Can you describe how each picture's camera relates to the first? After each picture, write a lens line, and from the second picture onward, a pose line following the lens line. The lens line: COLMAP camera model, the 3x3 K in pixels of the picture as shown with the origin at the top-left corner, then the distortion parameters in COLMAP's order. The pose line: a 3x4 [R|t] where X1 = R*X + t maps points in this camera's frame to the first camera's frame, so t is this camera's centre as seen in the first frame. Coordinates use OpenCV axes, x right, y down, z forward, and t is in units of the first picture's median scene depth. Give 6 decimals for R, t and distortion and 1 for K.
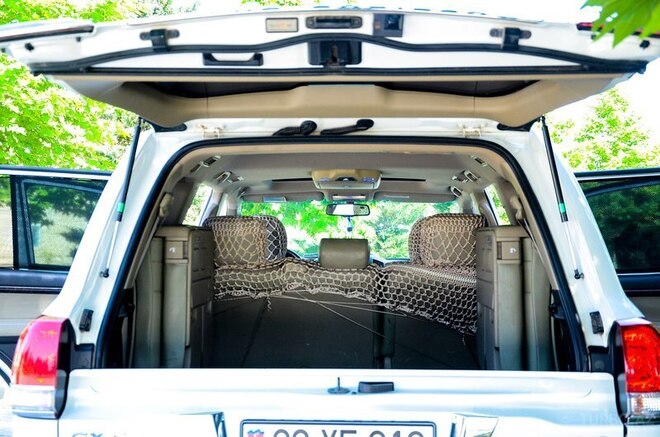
lens RADIAL K [[1005.3, 0, 330.0], [0, 1005.3, 218.5], [0, 0, 1]] dist [0.234900, 0.006370]
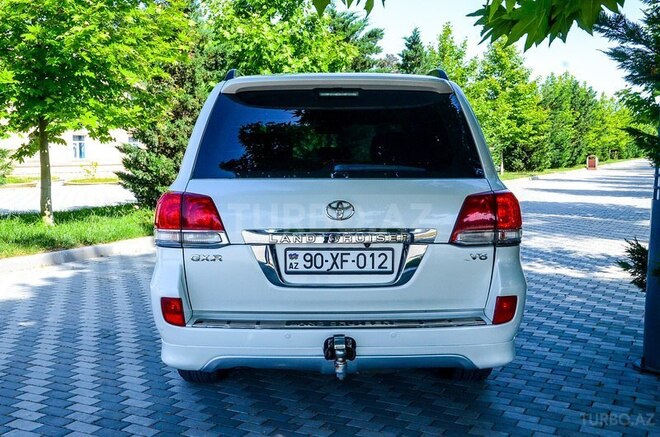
lens RADIAL K [[772.6, 0, 330.0], [0, 772.6, 218.5], [0, 0, 1]] dist [0.009217, 0.038722]
pose [[0.998723, -0.007212, 0.049995, -0.024419], [0.001936, 0.994494, 0.104780, 0.001579], [-0.050475, -0.104550, 0.993238, -0.109890]]
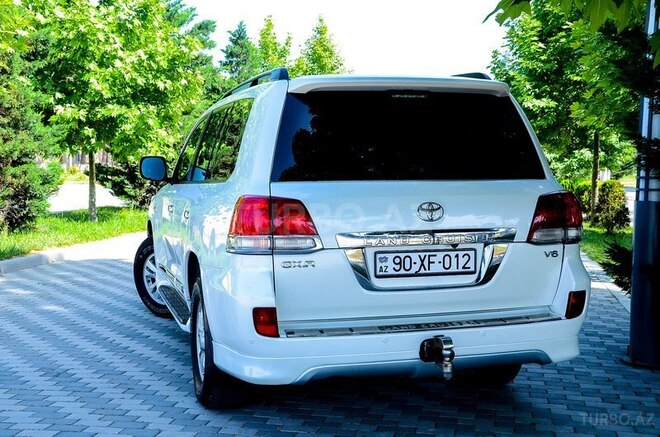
lens RADIAL K [[907.7, 0, 330.0], [0, 907.7, 218.5], [0, 0, 1]] dist [0.129067, 0.043110]
pose [[0.941060, -0.026409, 0.337208, -0.220165], [-0.000385, 0.996863, 0.079145, 0.005657], [-0.338240, -0.074610, 0.938097, -0.140298]]
